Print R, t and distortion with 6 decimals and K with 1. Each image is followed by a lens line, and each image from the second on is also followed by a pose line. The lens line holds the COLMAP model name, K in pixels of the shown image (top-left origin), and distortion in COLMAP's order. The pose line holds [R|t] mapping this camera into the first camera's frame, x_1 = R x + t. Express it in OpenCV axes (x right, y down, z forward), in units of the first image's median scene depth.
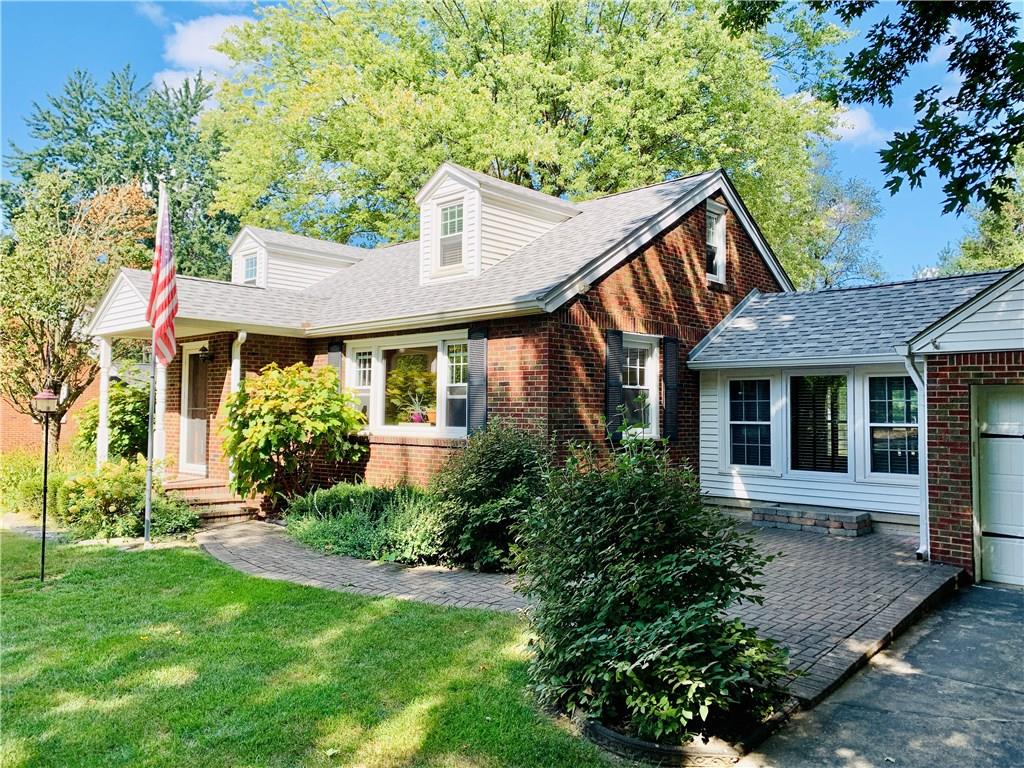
lens RADIAL K [[792.3, 0, 494.9], [0, 792.3, 372.0], [0, 0, 1]] dist [0.024563, -0.036086]
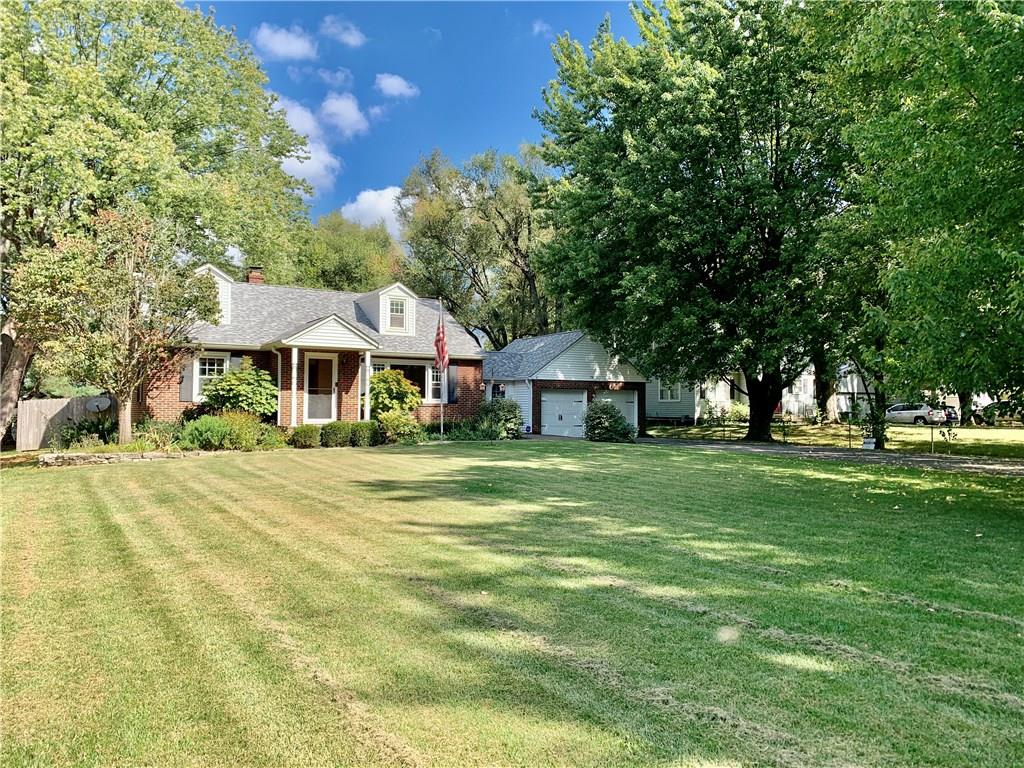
lens RADIAL K [[792.3, 0, 511.3], [0, 792.3, 382.1], [0, 0, 1]] dist [0.024563, -0.036086]
pose [[0.240513, 0.027892, 0.970245, -2.360820], [-0.053214, 0.998463, -0.015512, 0.041355], [-0.969186, -0.047900, 0.241627, 0.143534]]
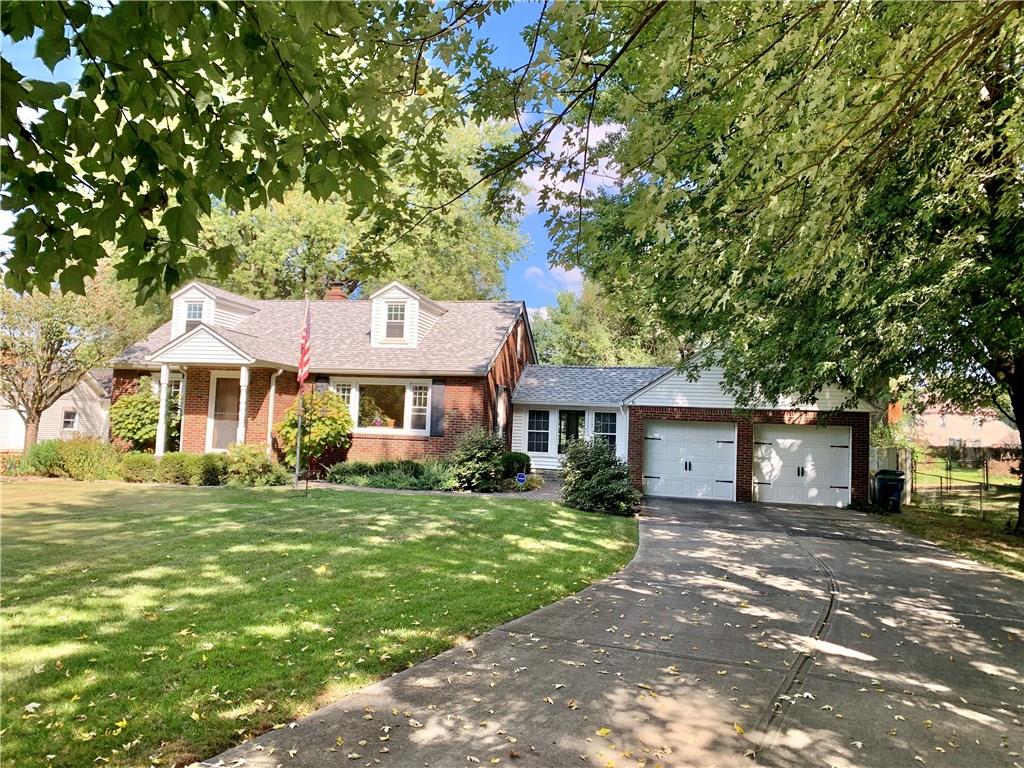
lens RADIAL K [[792.3, 0, 513.5], [0, 792.3, 382.2], [0, 0, 1]] dist [0.024563, -0.036086]
pose [[0.848813, 0.058387, 0.525459, -0.824717], [-0.058715, 0.998146, -0.016064, -0.025986], [-0.525422, -0.017217, 0.850668, -0.708501]]
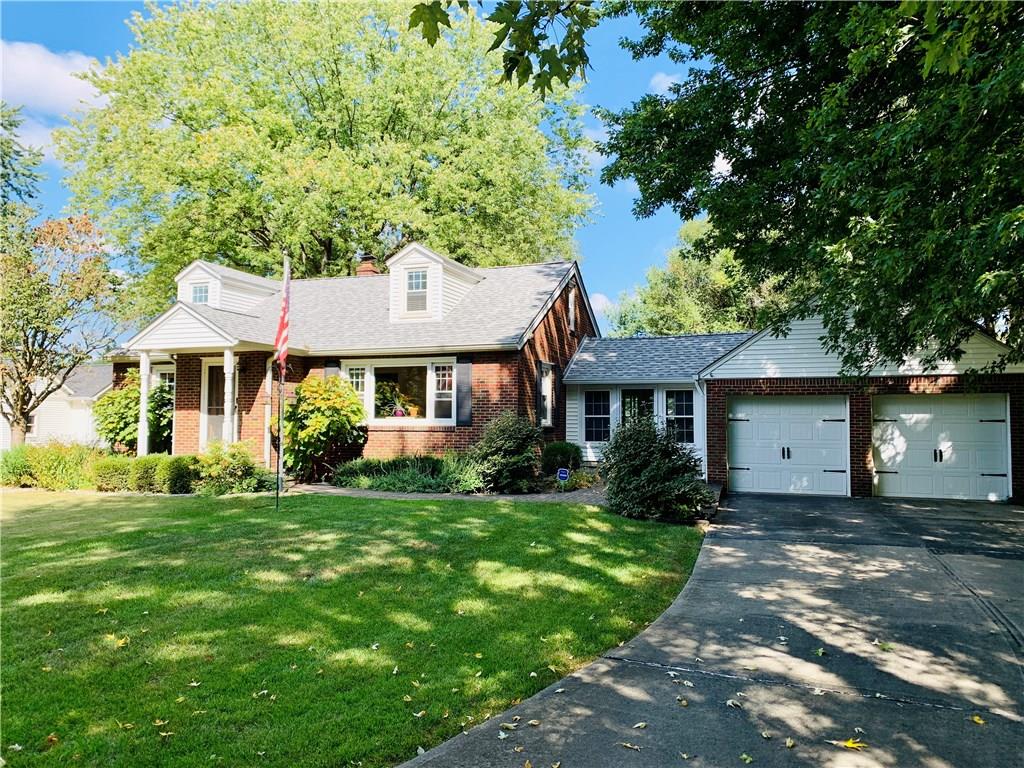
lens RADIAL K [[792.3, 0, 511.7], [0, 792.3, 387.9], [0, 0, 1]] dist [0.024563, -0.036086]
pose [[0.913994, 0.014584, 0.405465, -0.537815], [-0.017677, 0.999836, 0.003886, -0.000059], [-0.405342, -0.010719, 0.914102, -0.470842]]
